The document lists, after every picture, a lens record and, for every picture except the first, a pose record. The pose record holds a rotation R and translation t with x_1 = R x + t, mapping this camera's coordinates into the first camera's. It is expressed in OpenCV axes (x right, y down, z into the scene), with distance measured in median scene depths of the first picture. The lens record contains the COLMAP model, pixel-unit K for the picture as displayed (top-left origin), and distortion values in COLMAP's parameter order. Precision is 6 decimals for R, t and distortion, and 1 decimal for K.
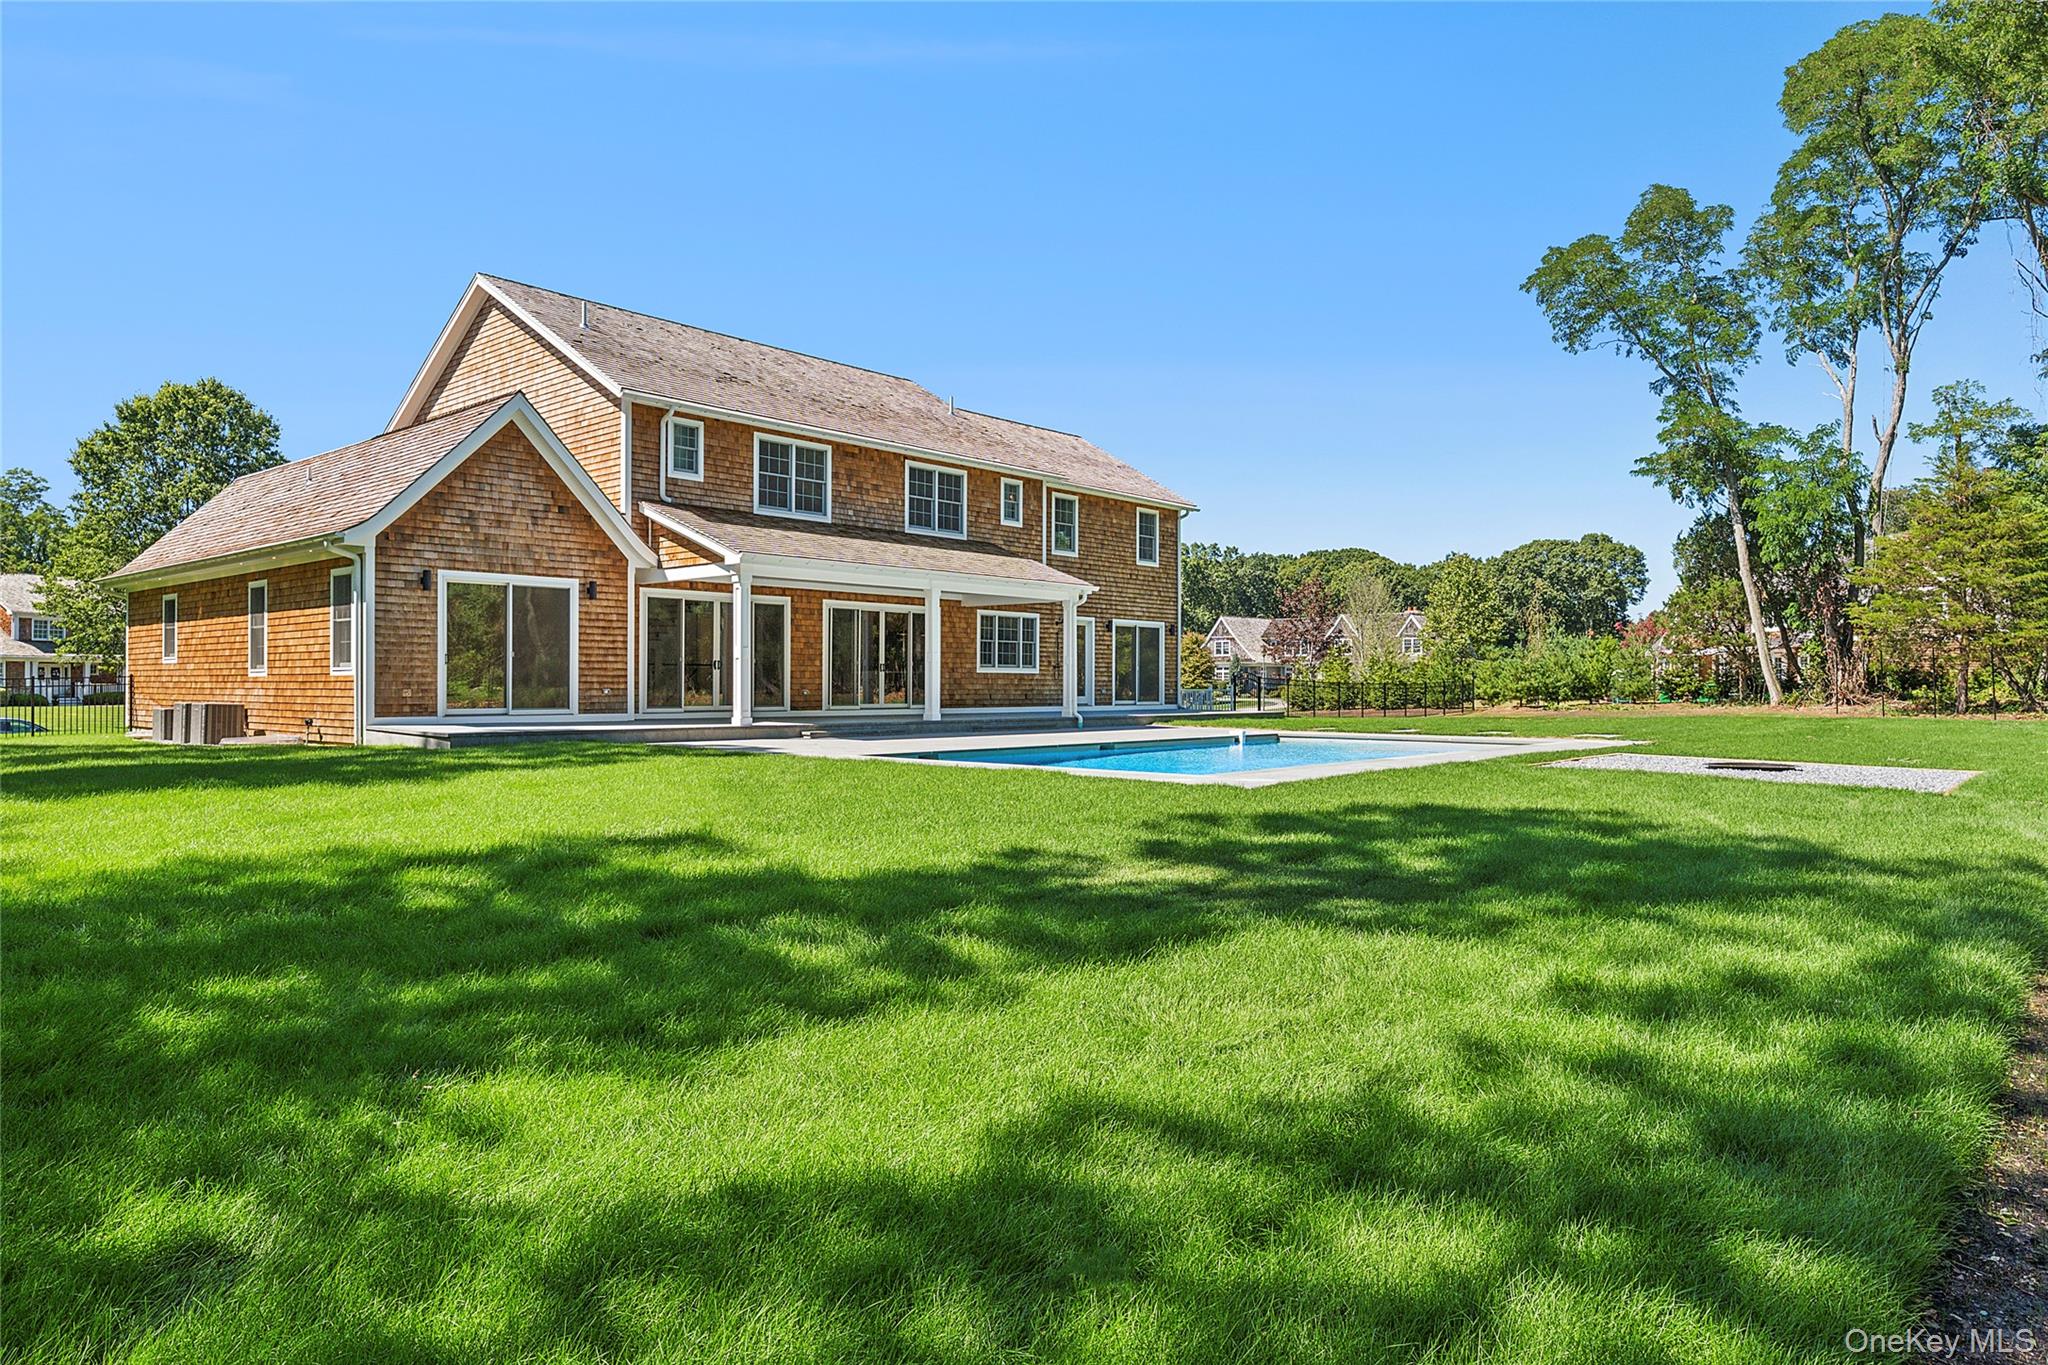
lens RADIAL K [[1272.7, 0, 1022.4], [0, 1272.7, 692.1], [0, 0, 1]] dist [-0.004638, 0.000200]
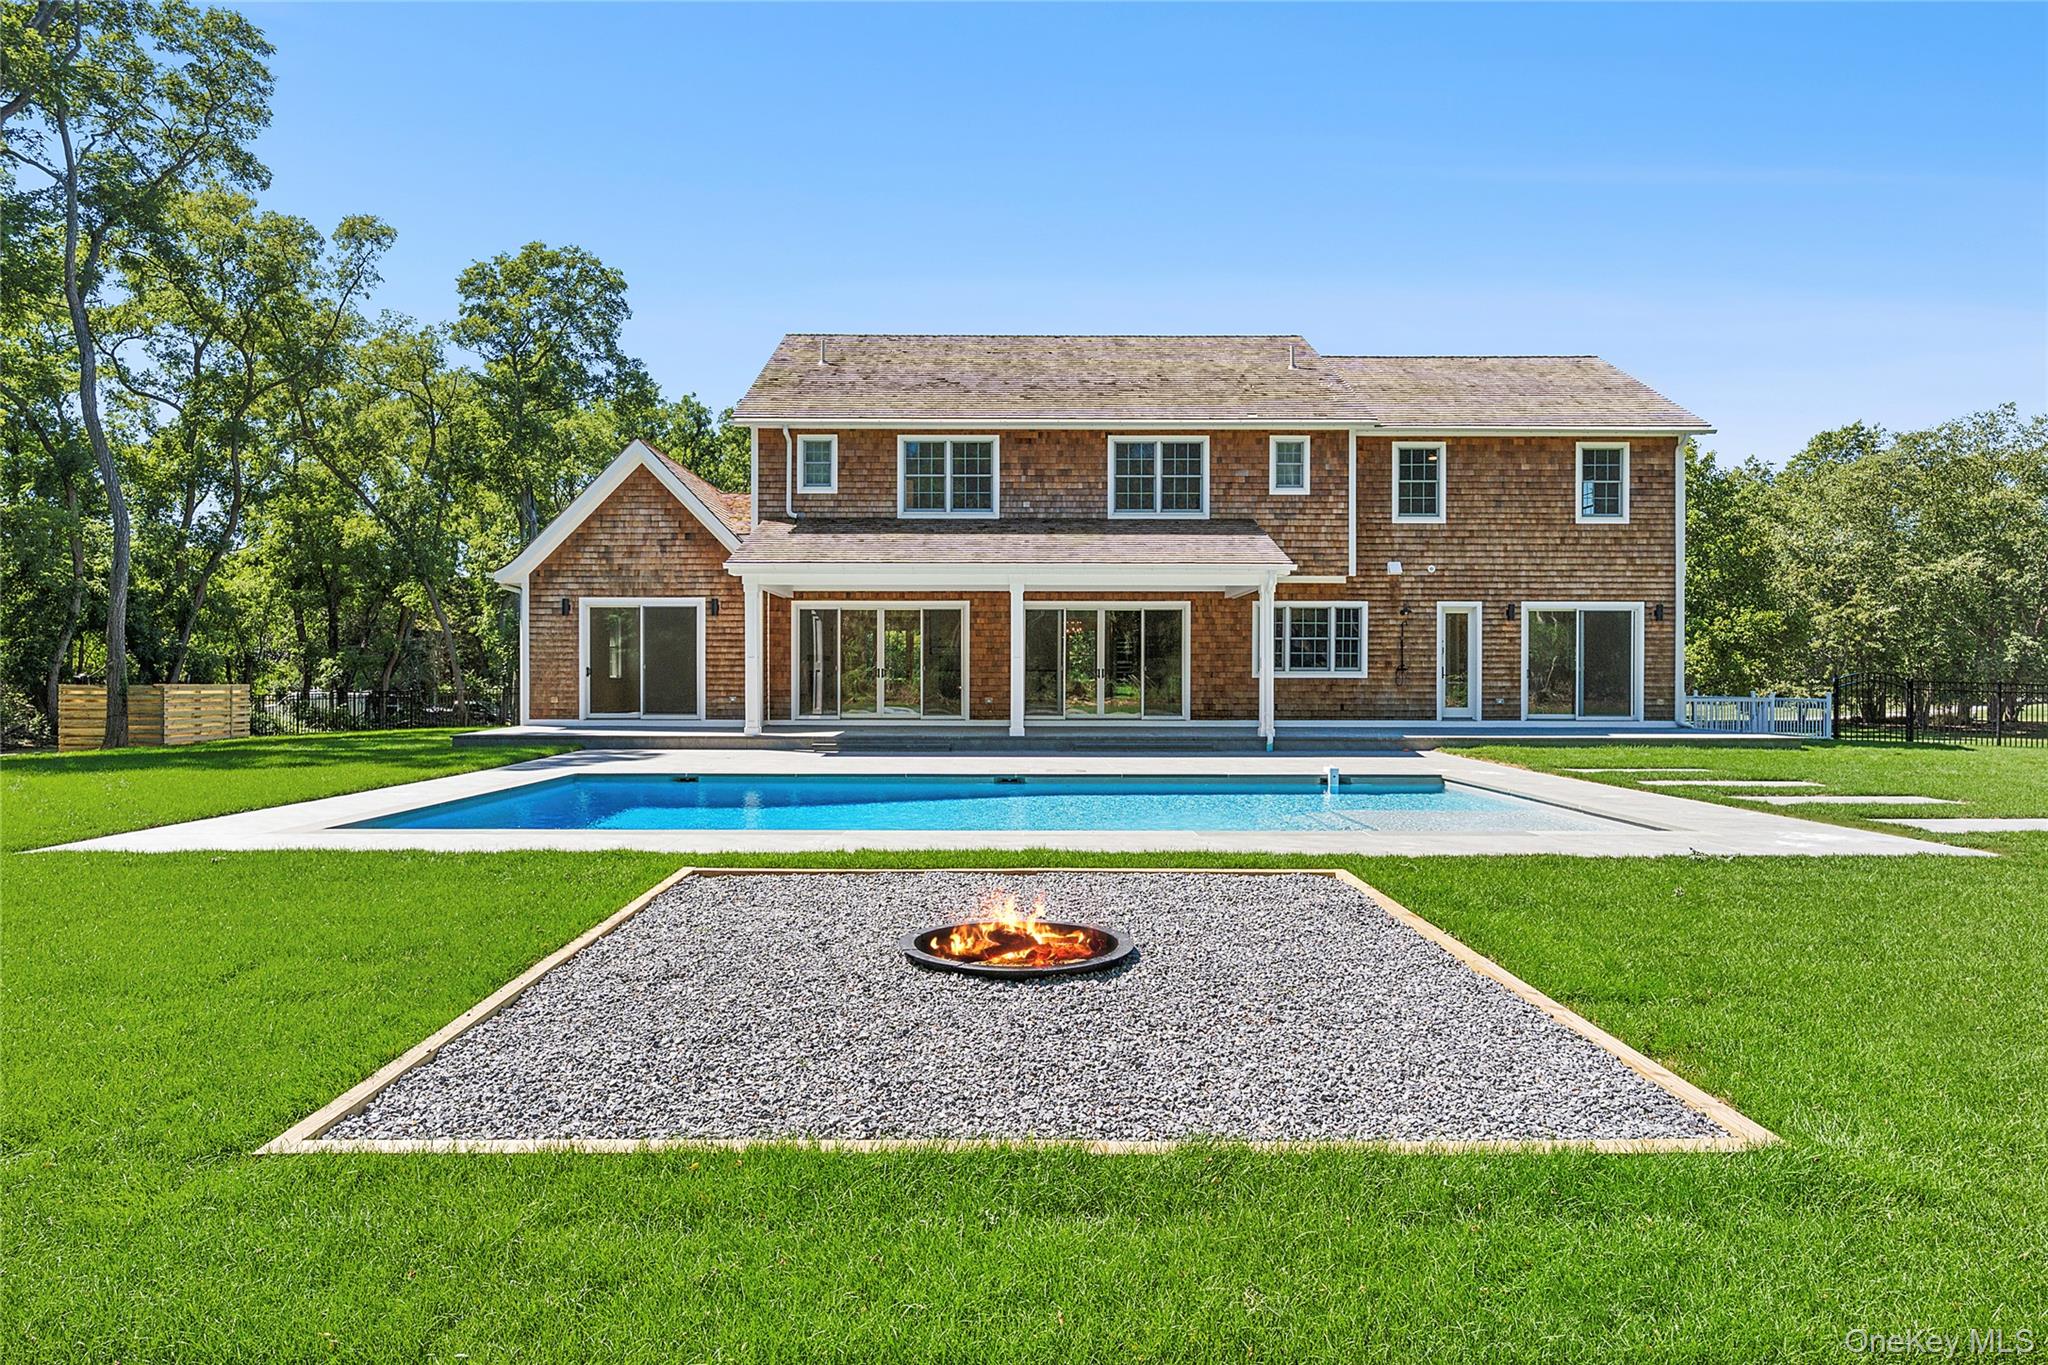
lens RADIAL K [[1041.9, 0, 1020.4], [0, 1041.9, 676.9], [0, 0, 1]] dist [-0.007062, -0.000045]
pose [[0.660120, -0.012189, -0.751061, 0.424789], [-0.003640, 0.999805, -0.019425, -0.002686], [0.751152, 0.015556, 0.659946, 0.508404]]
